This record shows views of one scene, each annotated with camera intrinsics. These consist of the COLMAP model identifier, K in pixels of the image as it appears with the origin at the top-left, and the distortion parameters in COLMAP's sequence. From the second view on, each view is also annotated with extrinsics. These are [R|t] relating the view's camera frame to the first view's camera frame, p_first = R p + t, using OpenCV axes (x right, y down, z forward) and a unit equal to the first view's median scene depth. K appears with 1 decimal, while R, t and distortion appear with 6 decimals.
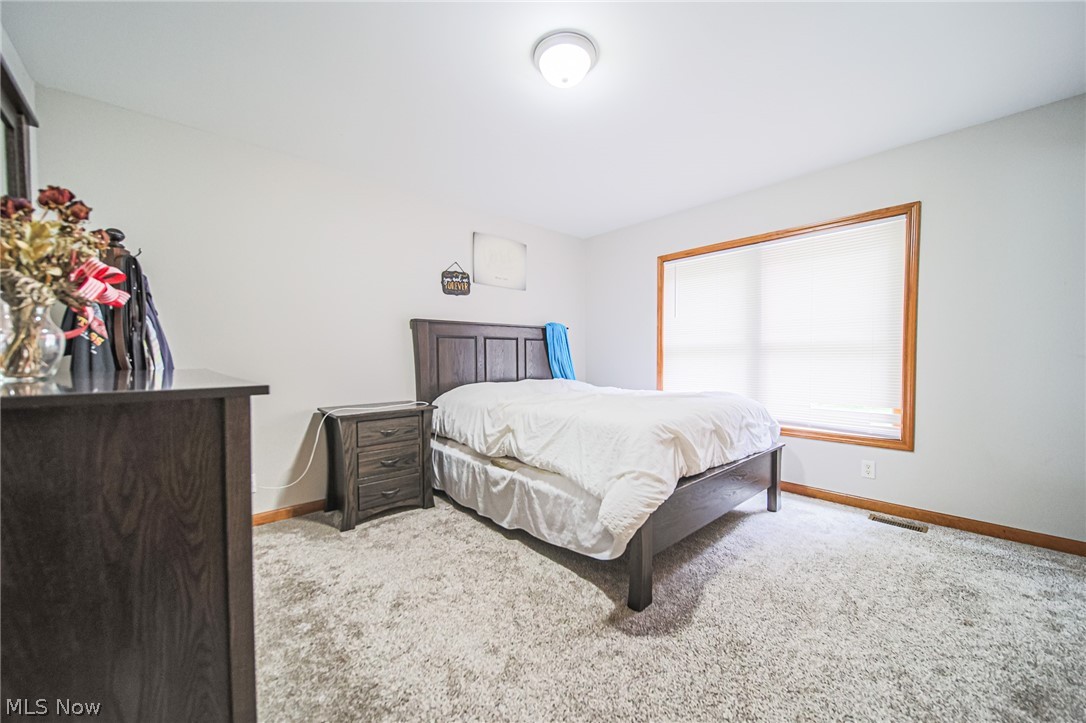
lens RADIAL K [[411.9, 0, 549.3], [0, 411.9, 365.3], [0, 0, 1]] dist [-0.003738, -0.000937]
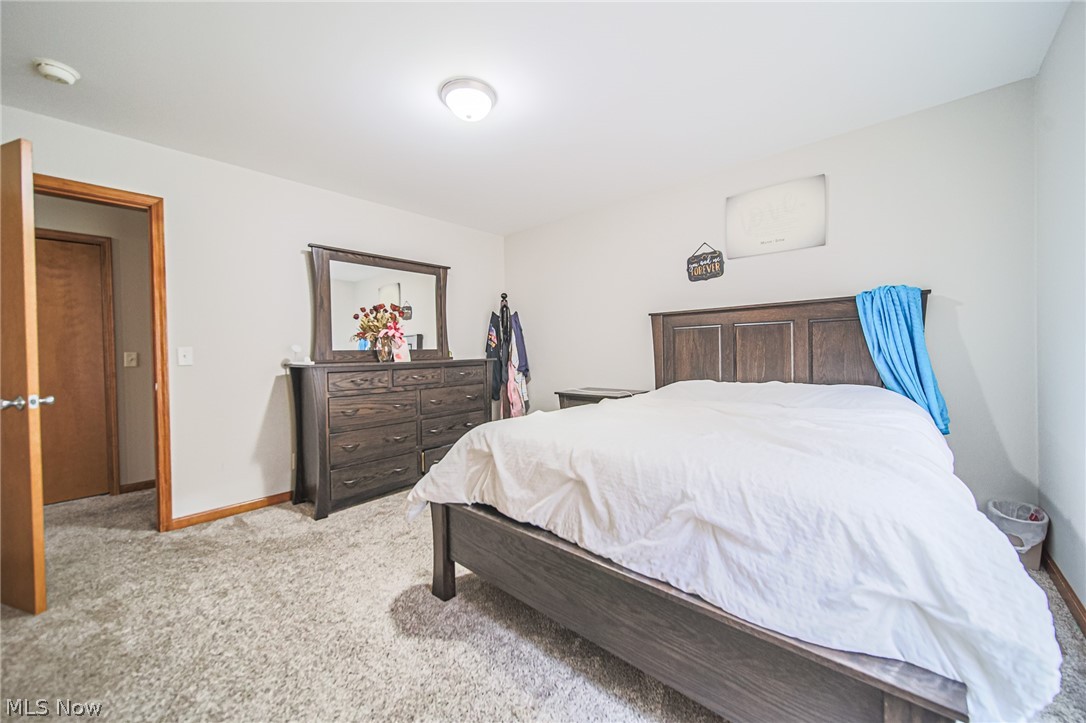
lens RADIAL K [[411.9, 0, 547.1], [0, 411.9, 354.9], [0, 0, 1]] dist [-0.003738, -0.000937]
pose [[0.092766, 0.013028, -0.995603, 0.640807], [-0.001241, 0.999915, 0.012969, -0.020197], [0.995687, 0.000033, 0.092774, 0.592283]]
